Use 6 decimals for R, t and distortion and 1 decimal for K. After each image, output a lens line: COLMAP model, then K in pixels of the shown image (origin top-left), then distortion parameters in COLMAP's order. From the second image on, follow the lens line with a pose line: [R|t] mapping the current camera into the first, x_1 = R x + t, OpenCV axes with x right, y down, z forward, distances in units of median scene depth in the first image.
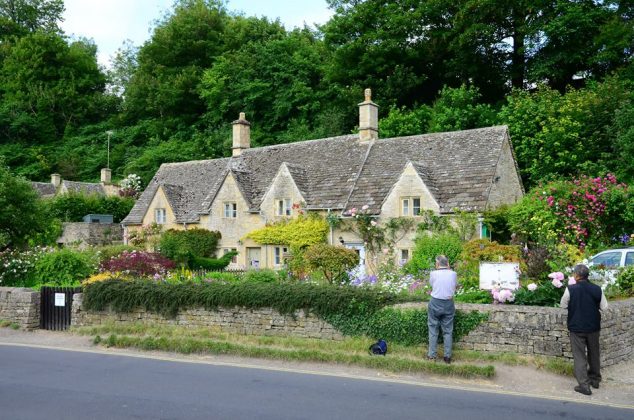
lens RADIAL K [[695.9, 0, 316.8], [0, 695.9, 211.9], [0, 0, 1]] dist [0.054780, 0.000000]
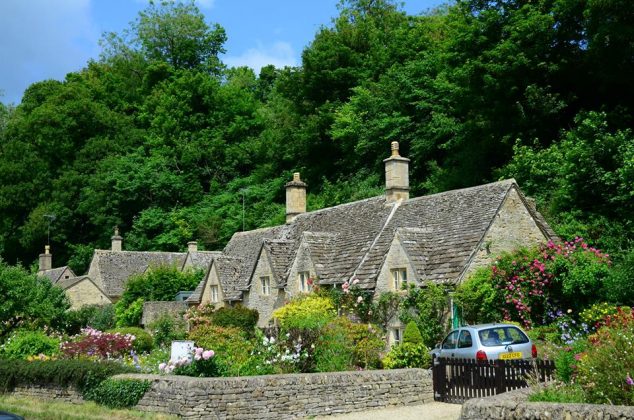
lens RADIAL K [[1106.2, 0, 317.2], [0, 1106.2, 209.4], [0, 0, 1]] dist [0.053821, 0.000000]
pose [[0.911986, -0.056616, -0.406296, 0.331678], [0.036270, 0.997680, -0.057609, -0.010615], [0.408615, 0.037802, 0.911924, -0.175838]]
